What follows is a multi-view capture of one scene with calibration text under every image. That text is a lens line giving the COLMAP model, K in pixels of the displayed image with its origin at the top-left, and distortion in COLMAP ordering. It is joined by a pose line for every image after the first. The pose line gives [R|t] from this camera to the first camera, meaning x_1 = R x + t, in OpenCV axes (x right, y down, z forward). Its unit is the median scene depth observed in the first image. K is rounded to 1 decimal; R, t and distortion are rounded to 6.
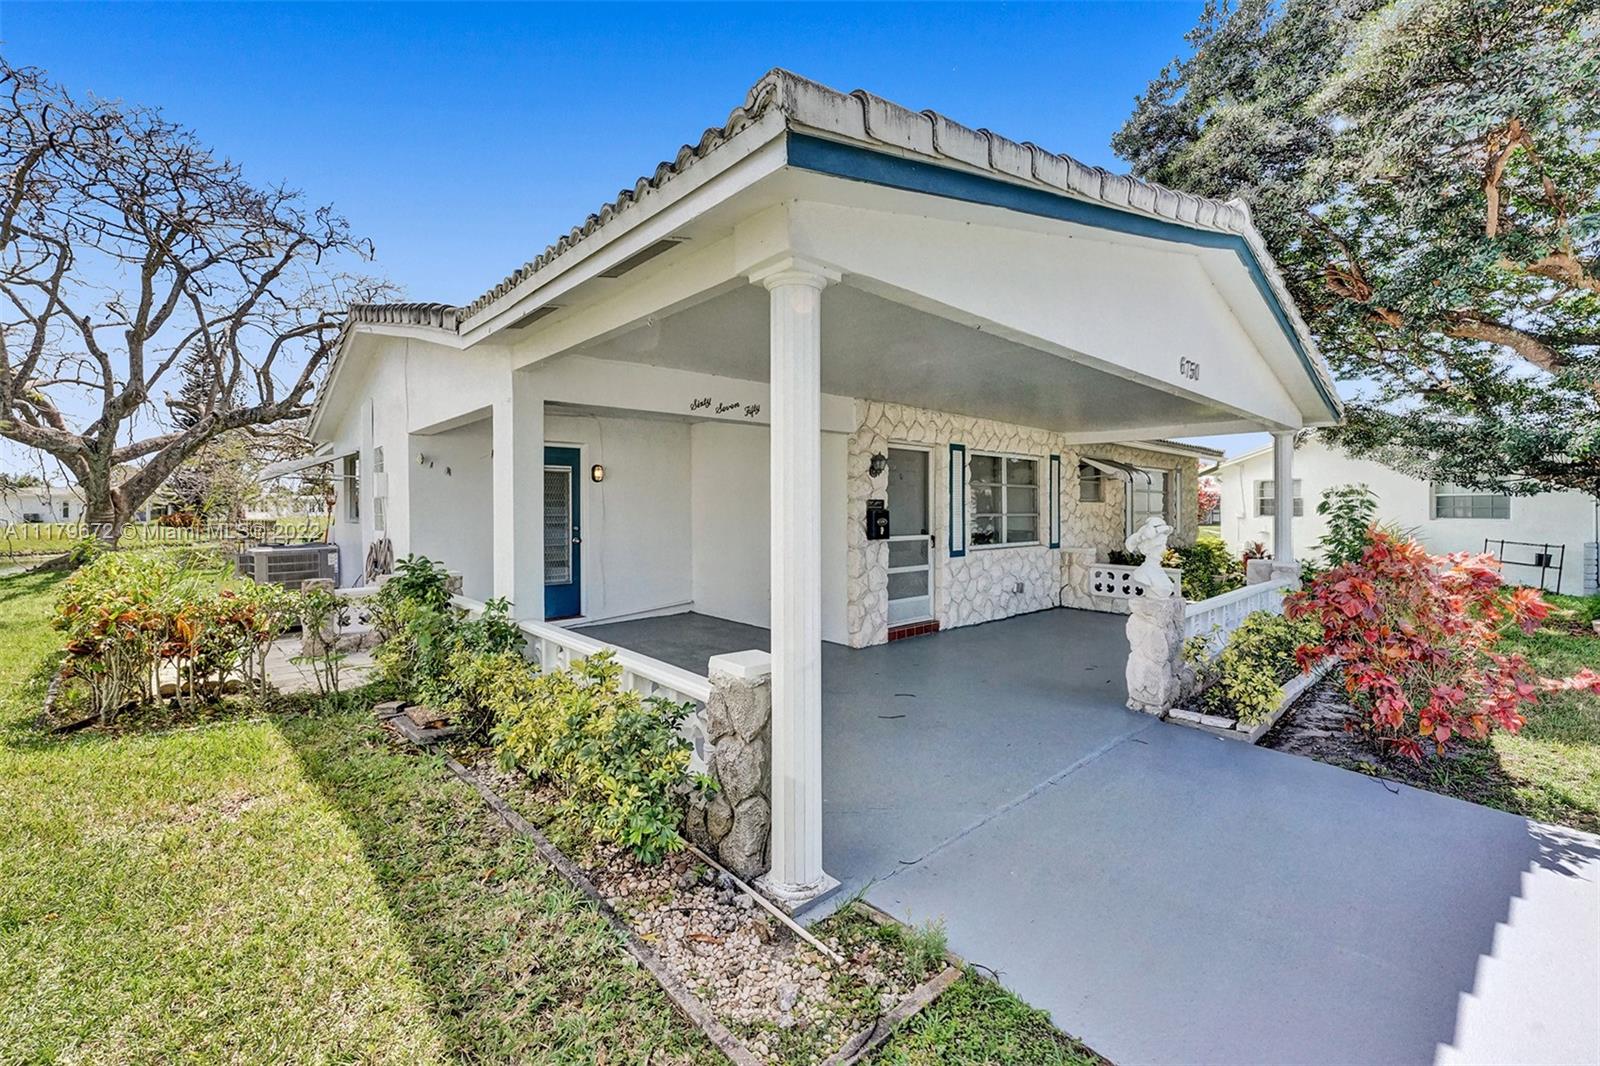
lens RADIAL K [[652.9, 0, 821.2], [0, 652.9, 495.2], [0, 0, 1]] dist [-0.026737, 0.002984]
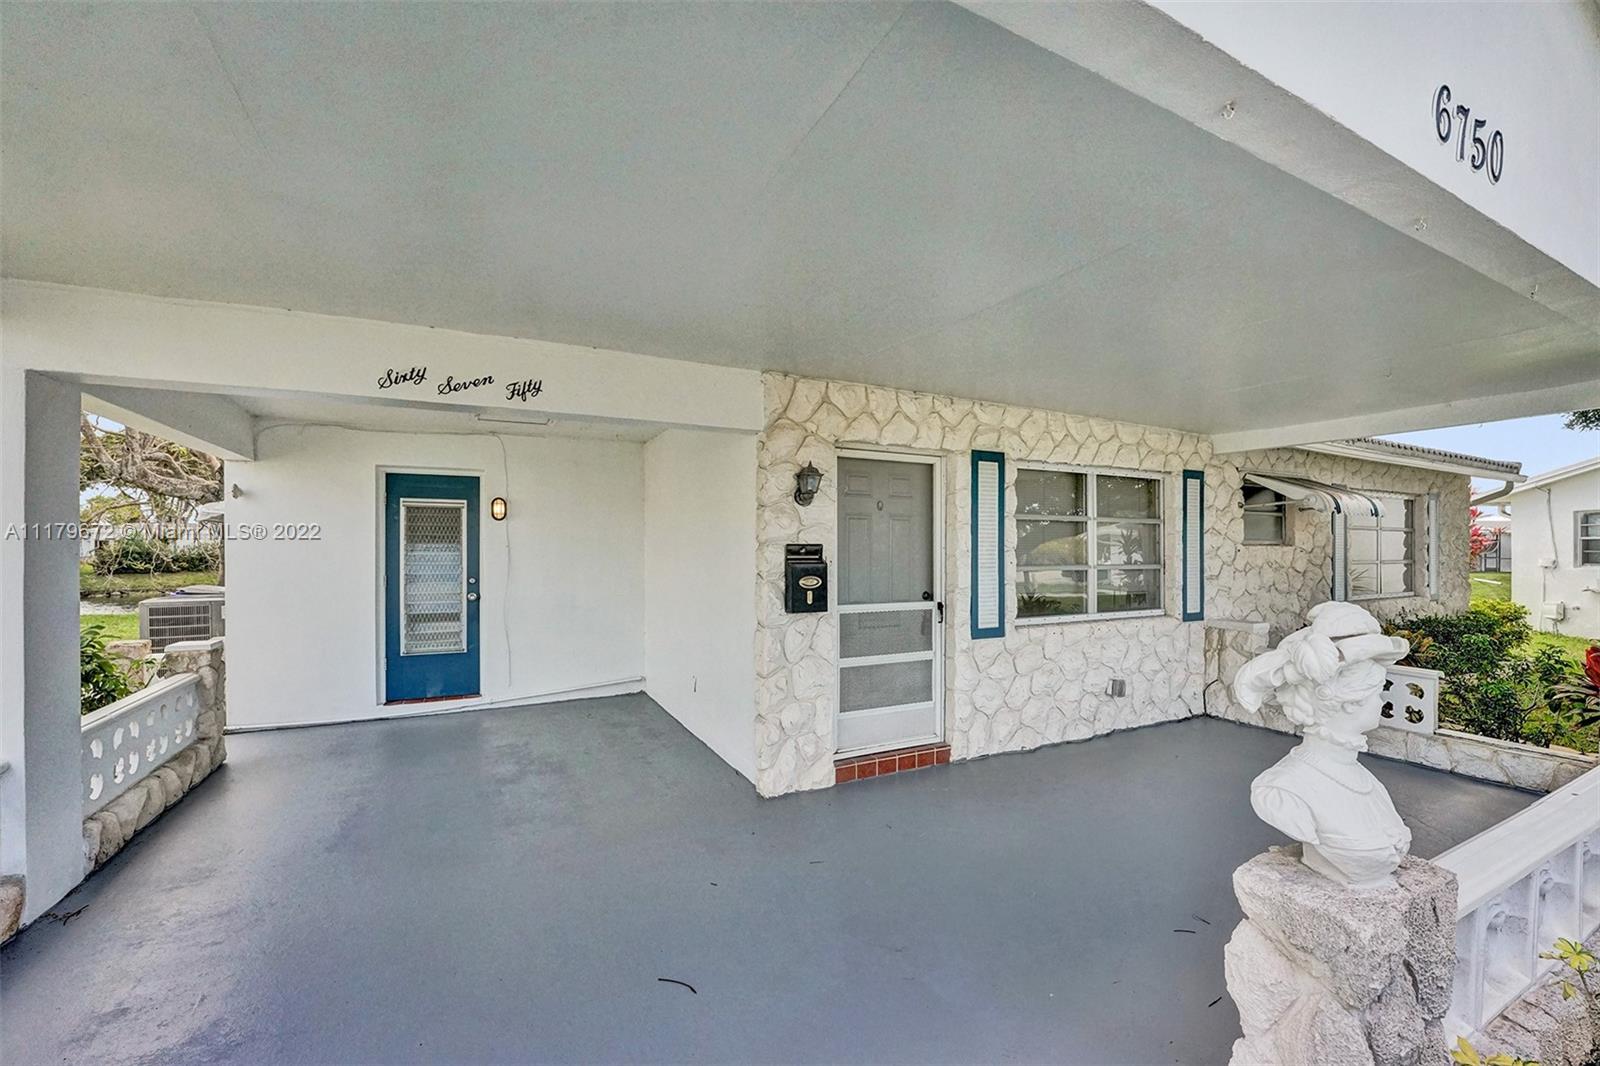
lens RADIAL K [[652.9, 0, 800.6], [0, 652.9, 536.6], [0, 0, 1]] dist [-0.026737, 0.002984]
pose [[0.961287, -0.002547, -0.275536, 0.207607], [0.002964, 0.999995, 0.001096, -0.000362], [0.275532, -0.001870, 0.961290, 0.374439]]
